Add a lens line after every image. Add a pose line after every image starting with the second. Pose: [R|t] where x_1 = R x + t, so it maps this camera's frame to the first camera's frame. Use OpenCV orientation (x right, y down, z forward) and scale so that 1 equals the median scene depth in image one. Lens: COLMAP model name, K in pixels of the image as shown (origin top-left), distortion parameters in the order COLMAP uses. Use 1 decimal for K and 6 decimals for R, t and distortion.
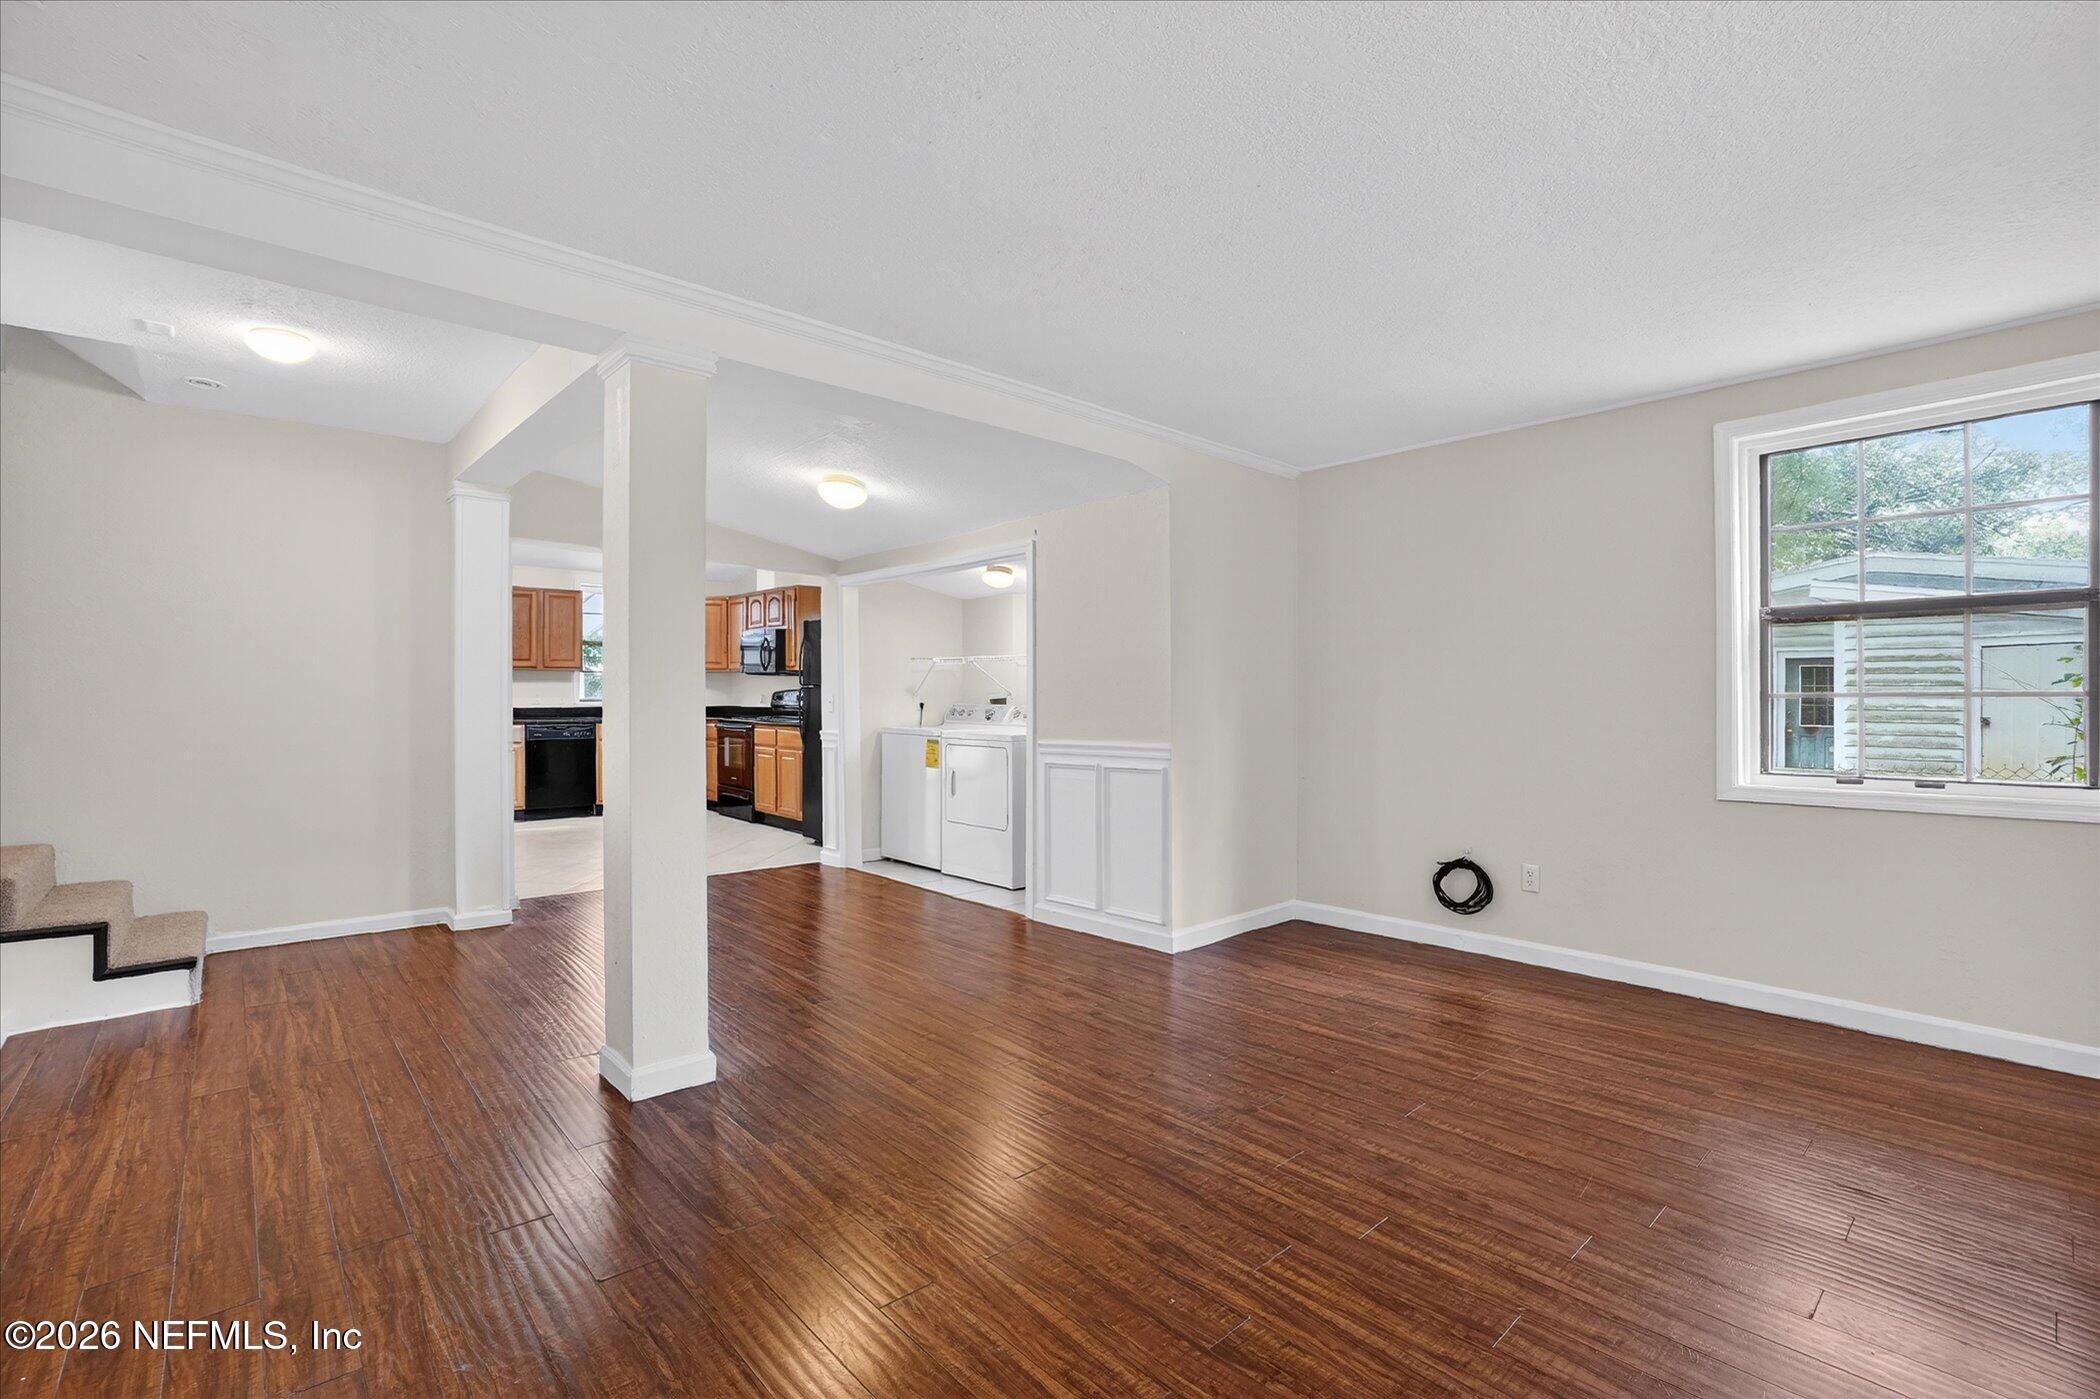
lens RADIAL K [[936.1, 0, 1037.4], [0, 936.1, 698.5], [0, 0, 1]] dist [-0.025976, 0.004415]
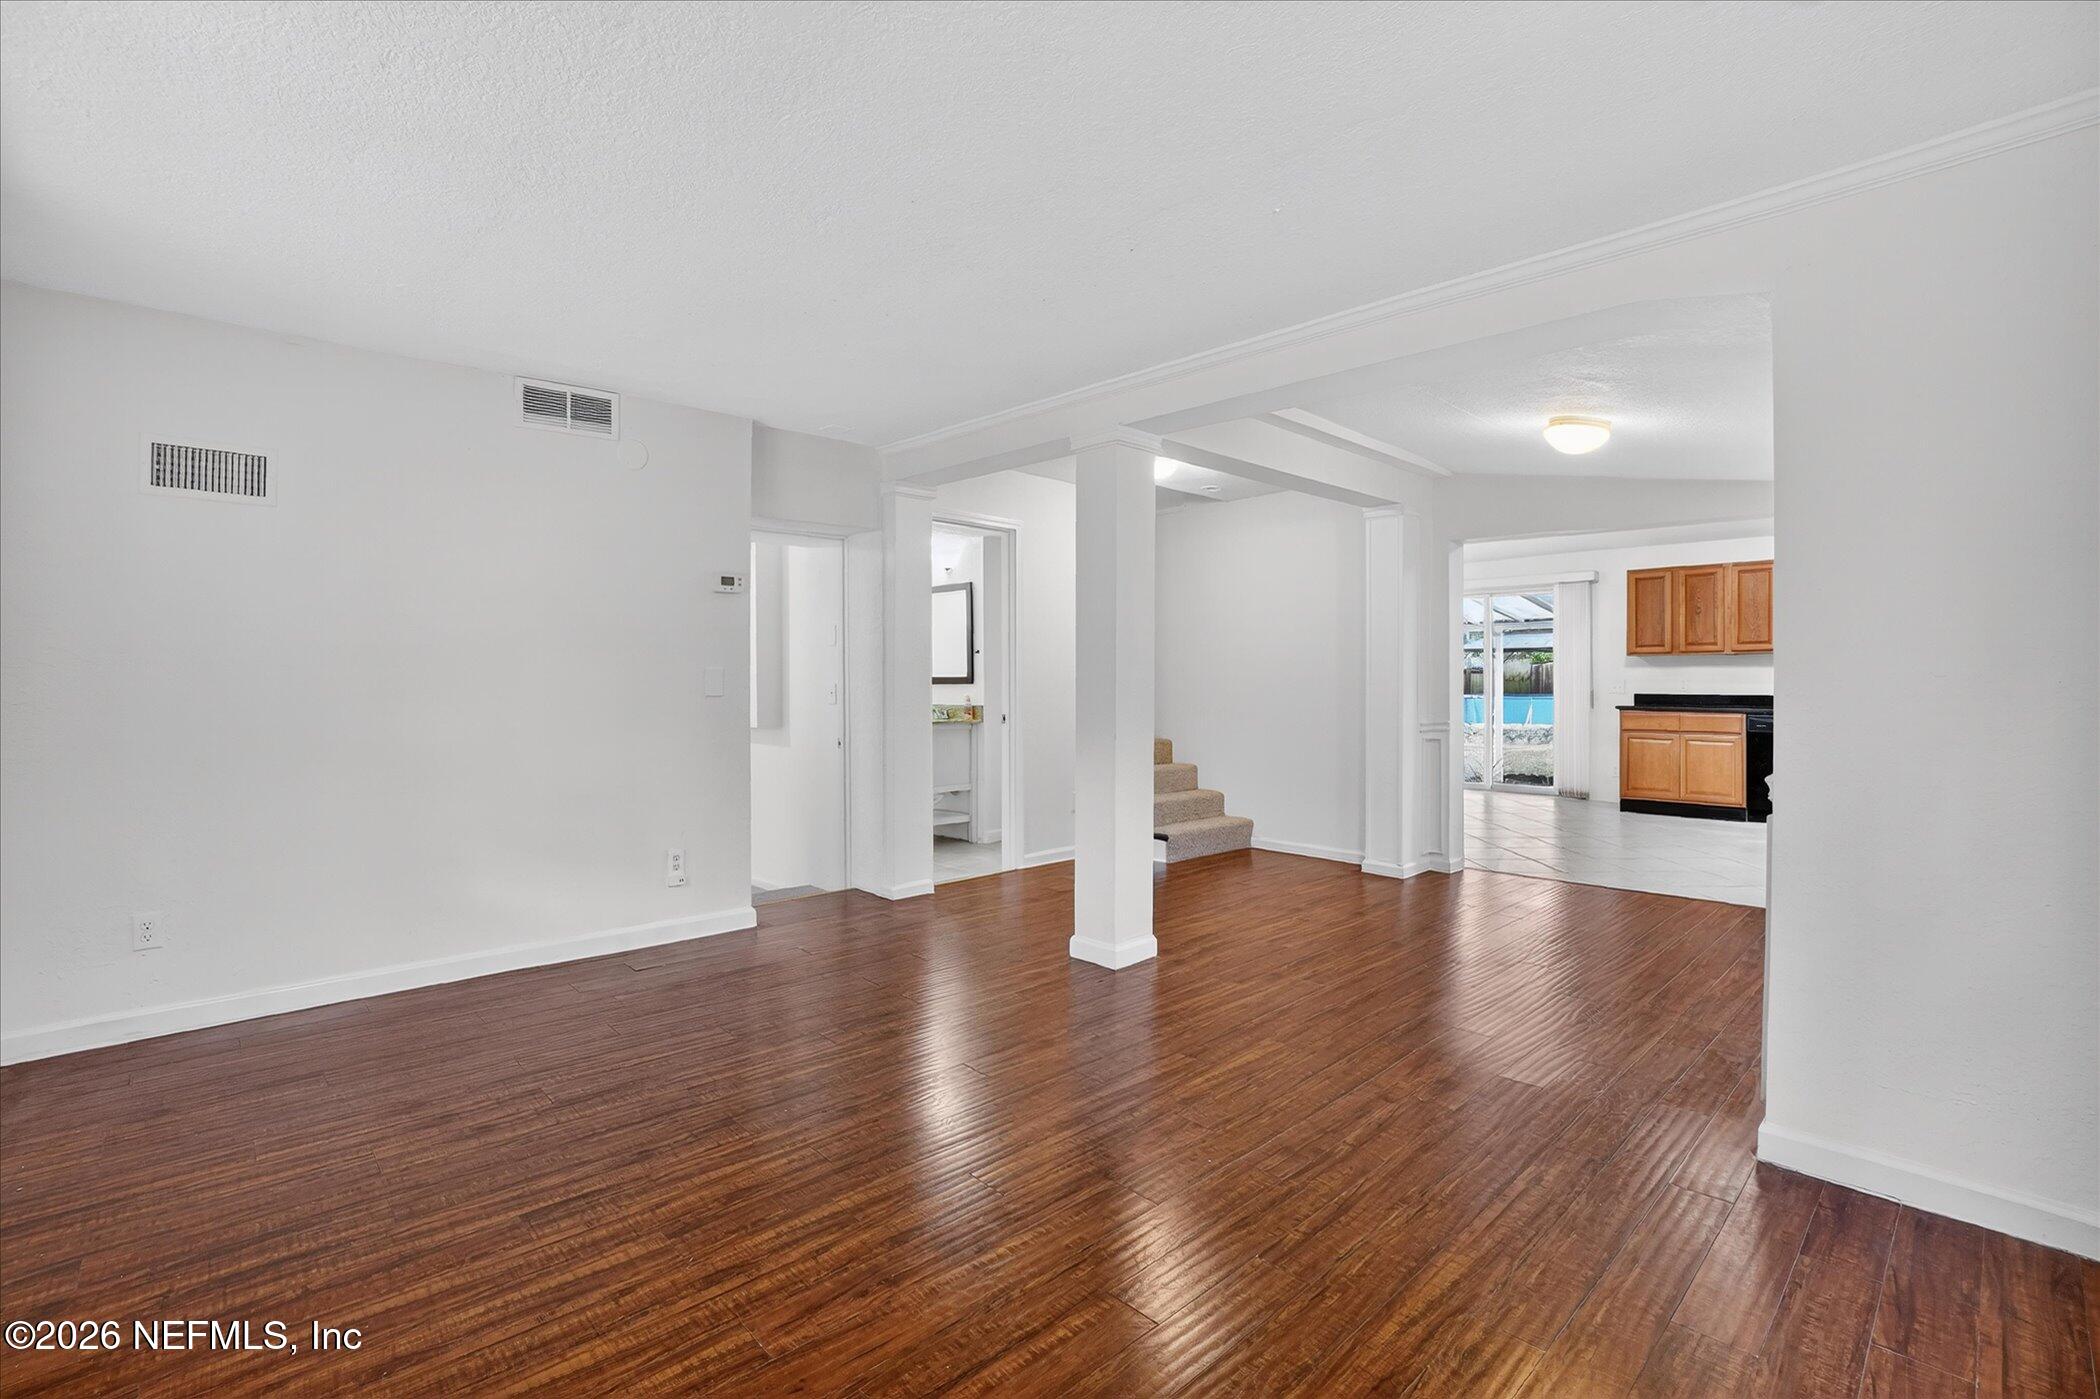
lens RADIAL K [[936.1, 0, 1035.1], [0, 936.1, 689.1], [0, 0, 1]] dist [-0.025976, 0.004415]
pose [[0.010370, 0.004149, -0.999938, 1.074874], [0.000240, 0.999991, 0.004152, -0.000873], [0.999946, -0.000283, 0.010369, 0.934269]]
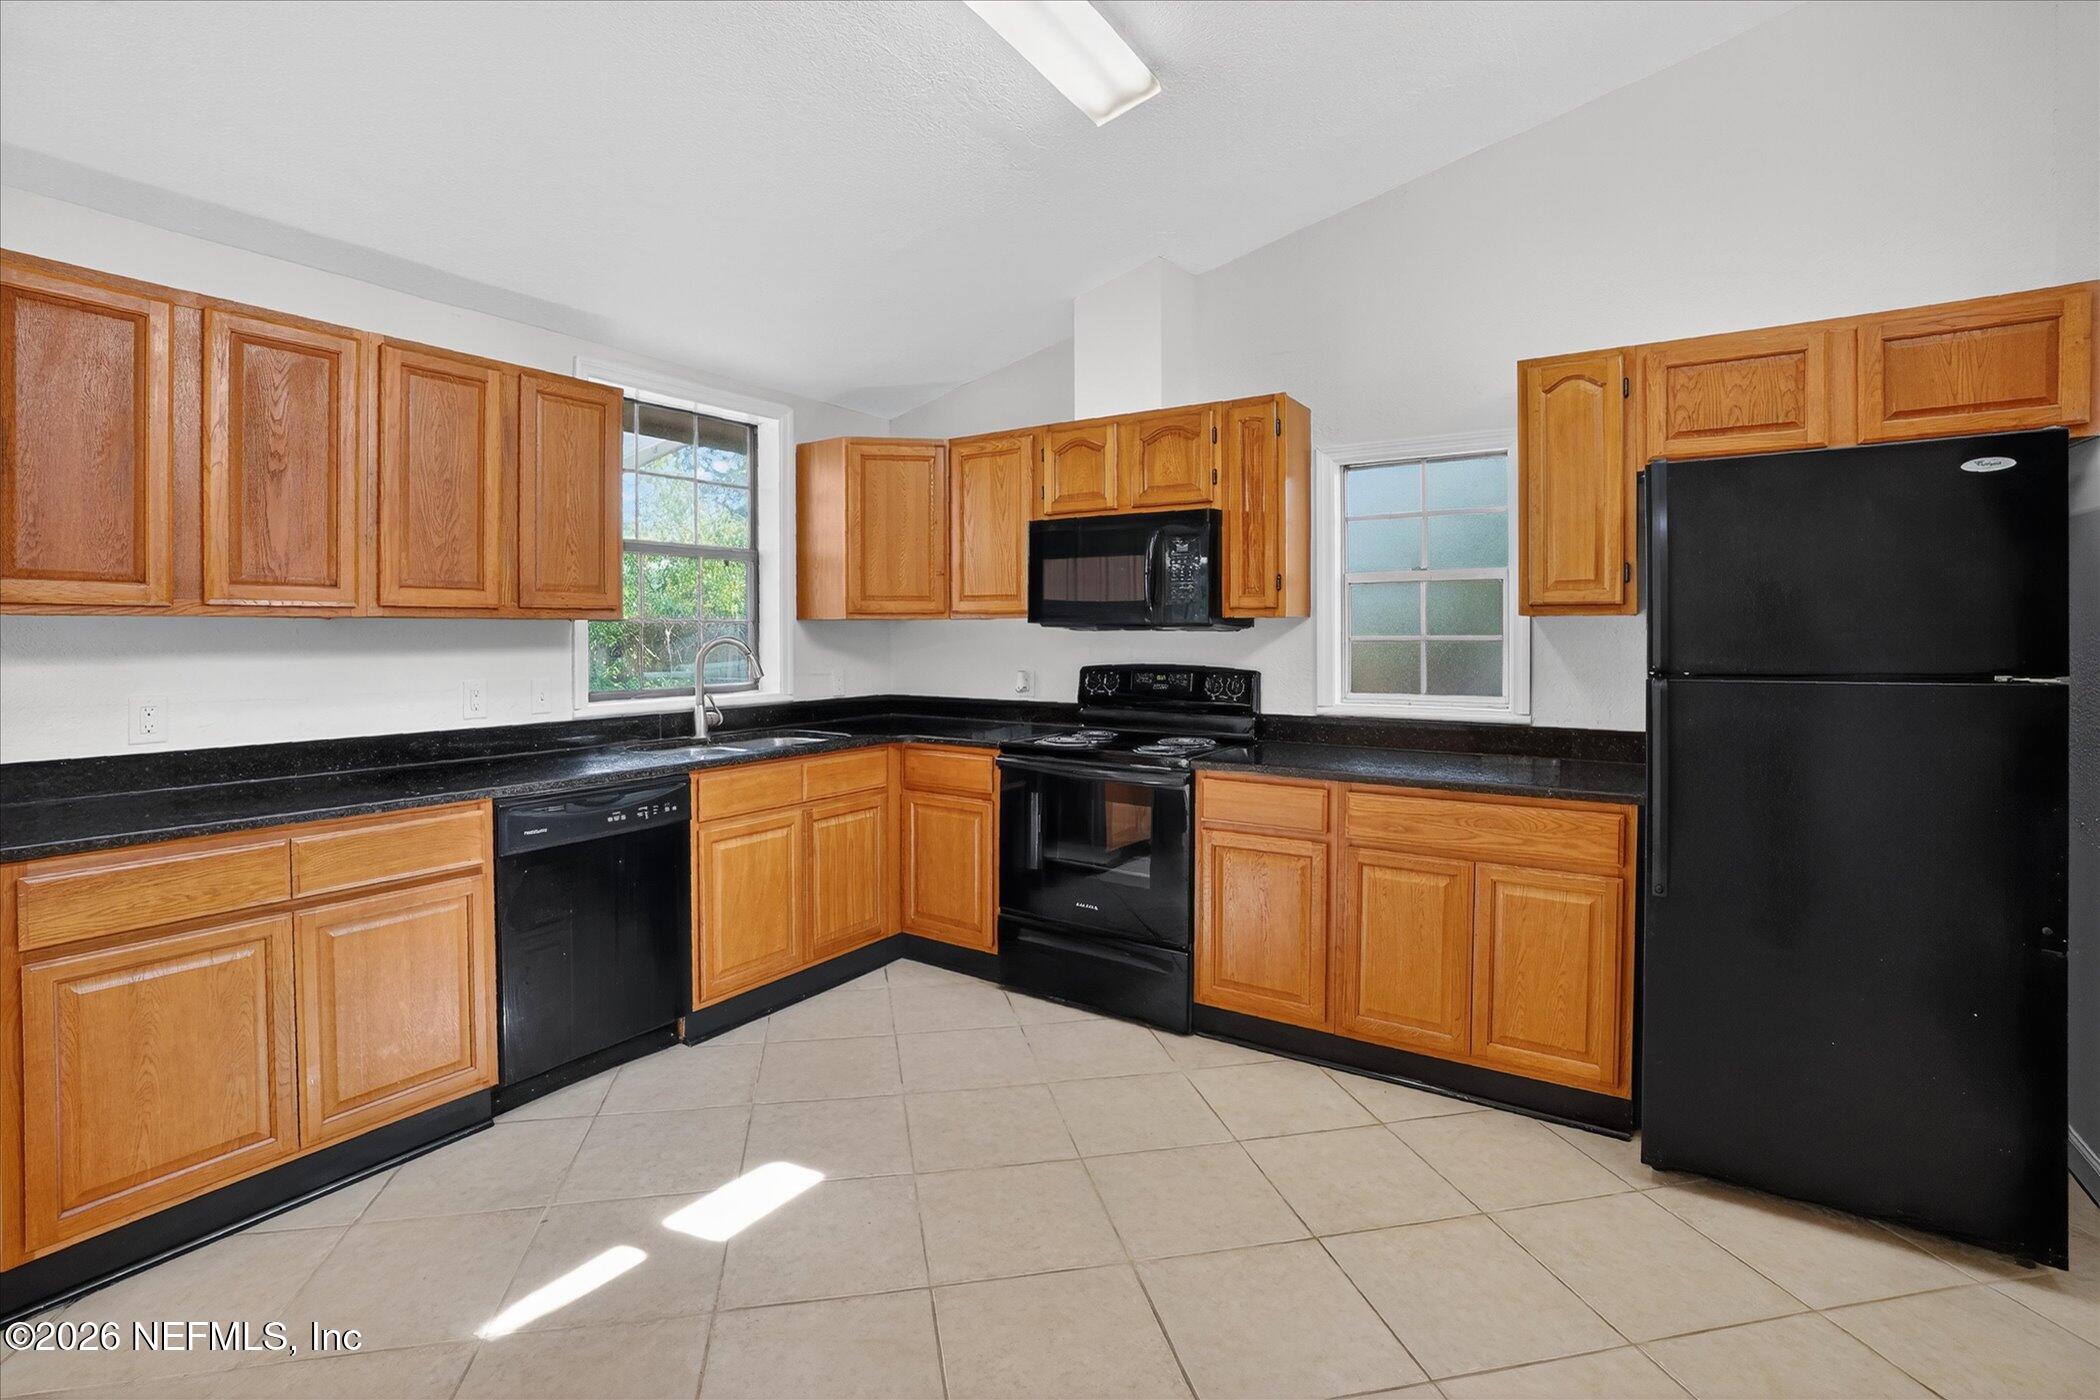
lens RADIAL K [[936.1, 0, 992.4], [0, 936.1, 637.9], [0, 0, 1]] dist [-0.025976, 0.004415]
pose [[0.965418, -0.005134, 0.260657, -1.497721], [0.004734, 0.999986, 0.002166, -0.077802], [-0.260664, -0.000857, 0.965429, 2.114648]]
